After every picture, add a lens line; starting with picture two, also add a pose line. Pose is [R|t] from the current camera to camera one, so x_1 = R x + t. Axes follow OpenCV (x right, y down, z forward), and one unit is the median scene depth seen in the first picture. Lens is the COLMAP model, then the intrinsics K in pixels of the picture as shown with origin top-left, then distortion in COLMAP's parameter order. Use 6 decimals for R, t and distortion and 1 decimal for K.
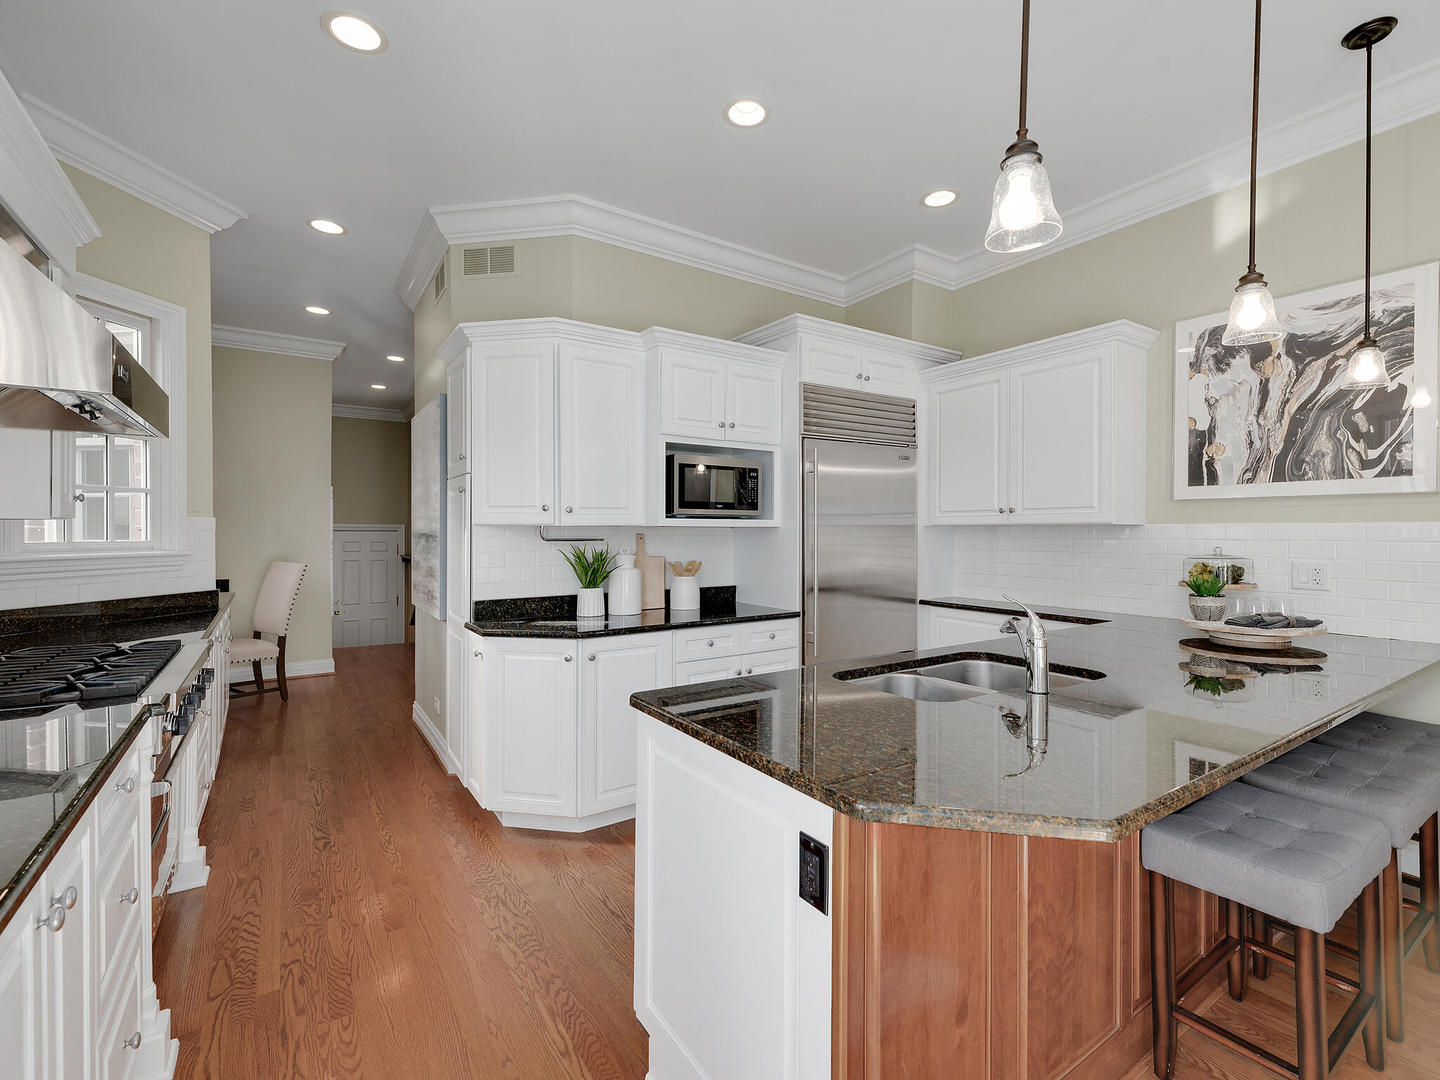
lens RADIAL K [[648.6, 0, 720.7], [0, 648.6, 532.7], [0, 0, 1]] dist [0.008546, -0.000850]
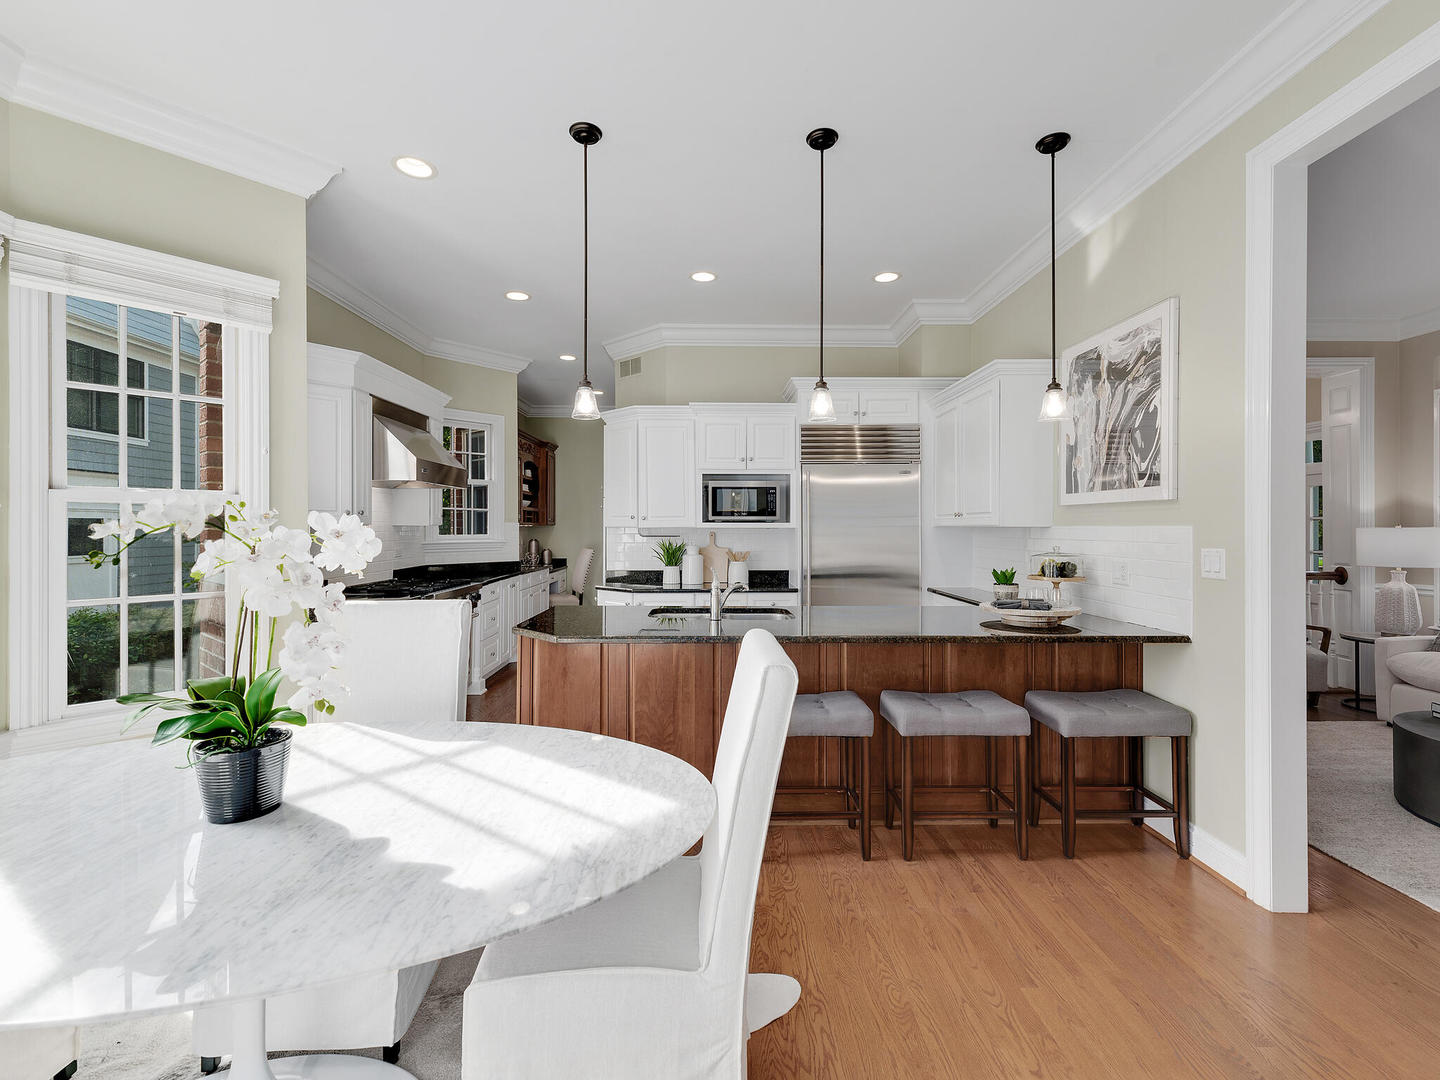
lens RADIAL K [[648.6, 0, 717.5], [0, 648.6, 527.9], [0, 0, 1]] dist [0.008546, -0.000850]
pose [[0.840252, 0.000355, -0.542196, 0.780223], [-0.001144, 0.999999, -0.001119, -0.008102], [0.542195, 0.001560, 0.840251, -0.287795]]
